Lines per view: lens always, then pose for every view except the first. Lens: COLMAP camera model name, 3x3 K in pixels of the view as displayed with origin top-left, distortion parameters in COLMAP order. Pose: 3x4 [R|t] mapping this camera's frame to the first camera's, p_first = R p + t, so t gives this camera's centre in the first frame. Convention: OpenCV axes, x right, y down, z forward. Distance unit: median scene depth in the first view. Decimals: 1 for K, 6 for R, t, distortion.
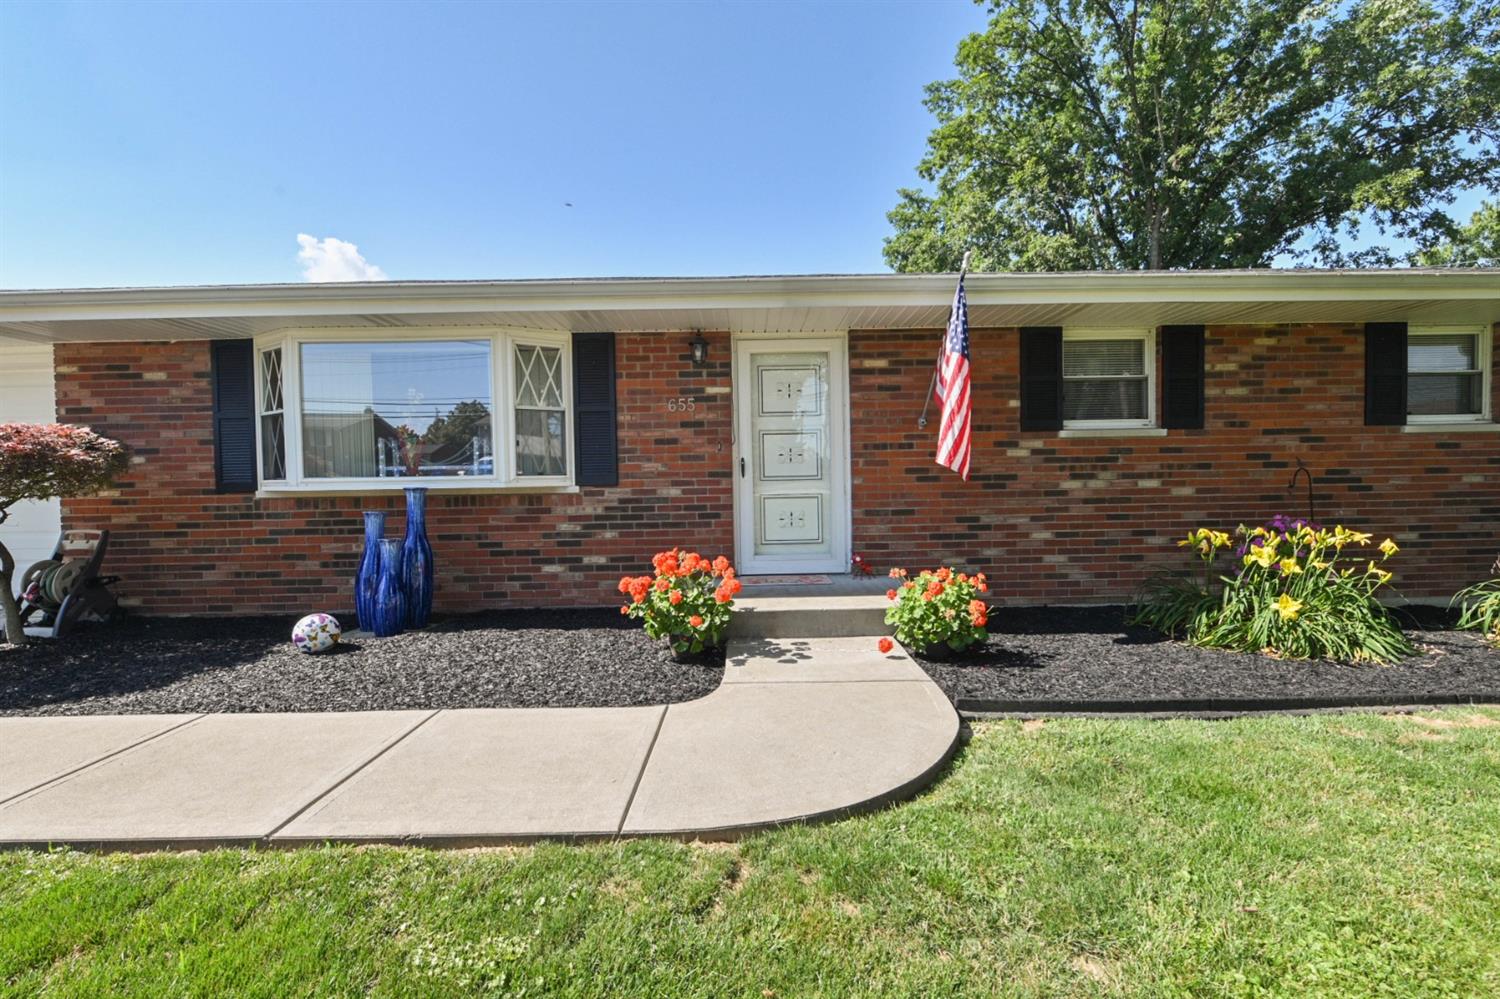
lens RADIAL K [[631.2, 0, 750.4], [0, 631.2, 509.8], [0, 0, 1]] dist [-0.005927, -0.000635]
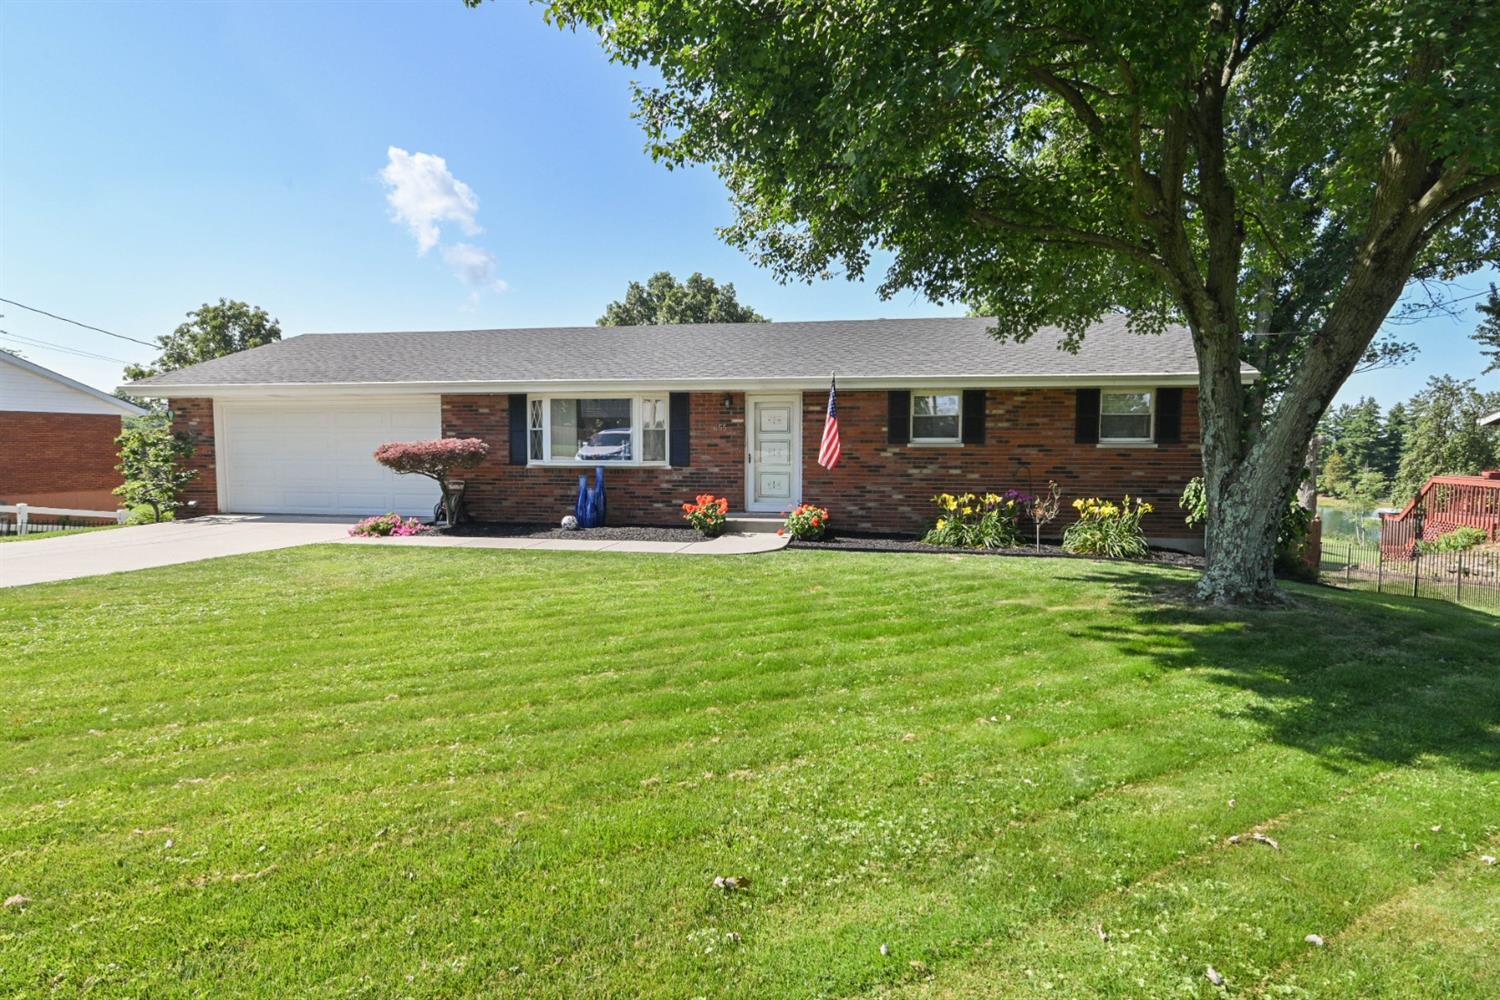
lens RADIAL K [[798.6, 0, 754.8], [0, 798.6, 515.1], [0, 0, 1]] dist [-0.000519, -0.000399]
pose [[0.982655, 0.035430, -0.182027, 0.483272], [-0.026663, 0.998374, 0.050388, -0.015571], [0.183516, -0.044660, 0.982002, -1.539055]]
